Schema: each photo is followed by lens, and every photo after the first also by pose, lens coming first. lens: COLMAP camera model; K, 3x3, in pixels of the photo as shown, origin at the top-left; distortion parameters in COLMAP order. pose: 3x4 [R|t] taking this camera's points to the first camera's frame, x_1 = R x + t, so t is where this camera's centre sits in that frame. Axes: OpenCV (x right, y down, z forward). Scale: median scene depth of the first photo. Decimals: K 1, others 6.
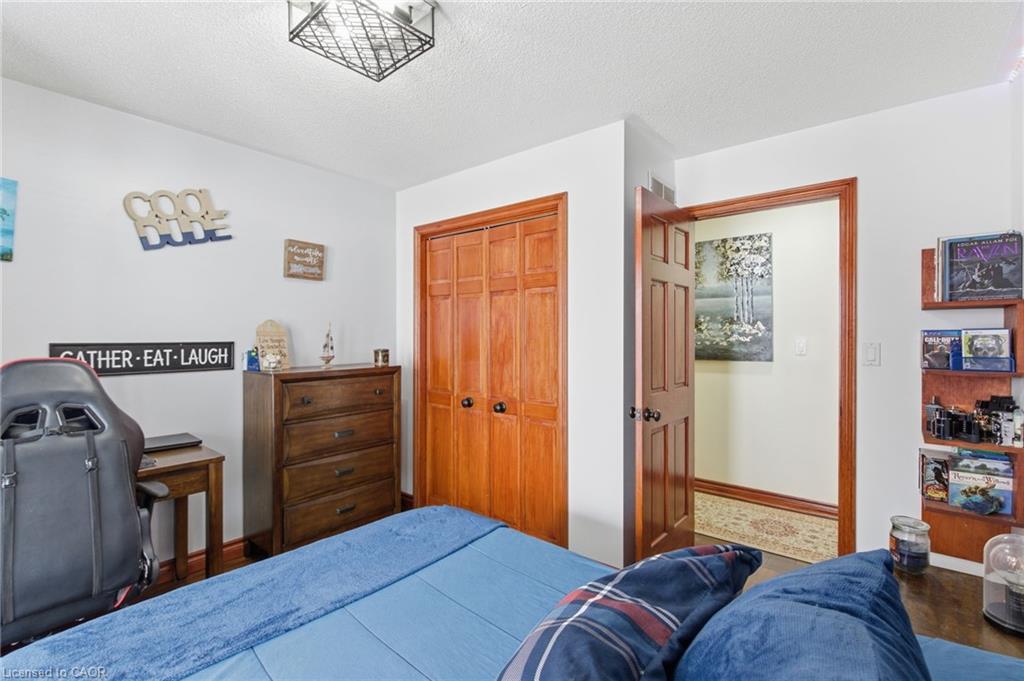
lens RADIAL K [[462.1, 0, 508.5], [0, 462.1, 340.7], [0, 0, 1]] dist [-0.000032, -0.000035]
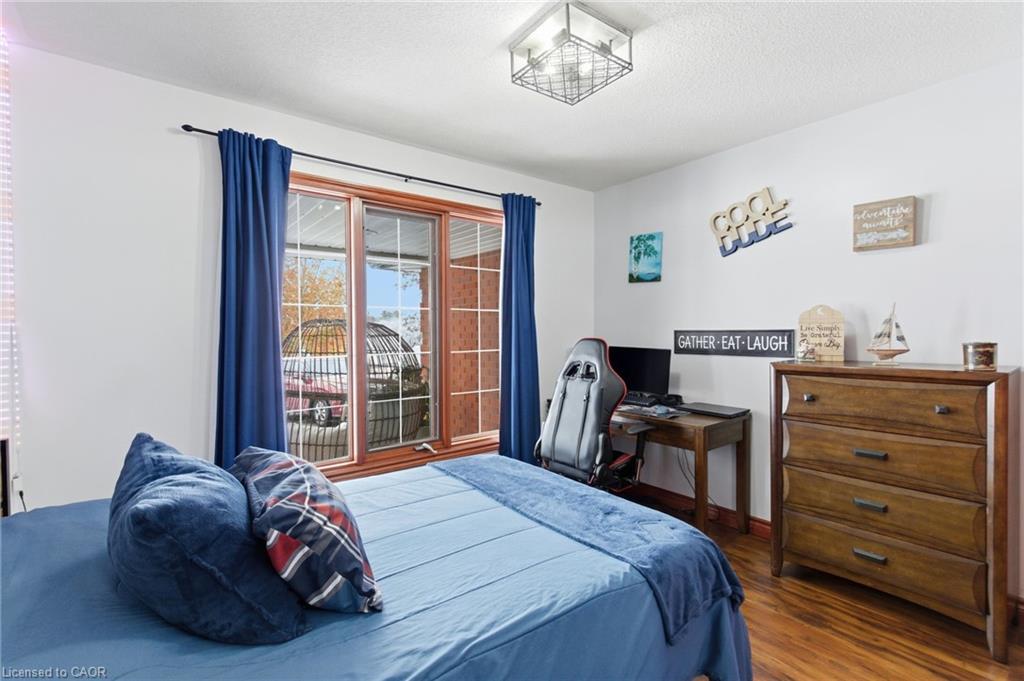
lens RADIAL K [[462.1, 0, 508.5], [0, 462.1, 340.7], [0, 0, 1]] dist [-0.000032, -0.000035]
pose [[-0.220682, 0.025499, -0.975012, 0.521632], [0.001262, 0.999665, 0.025858, -0.000219], [0.975345, 0.004476, -0.220641, 0.639598]]
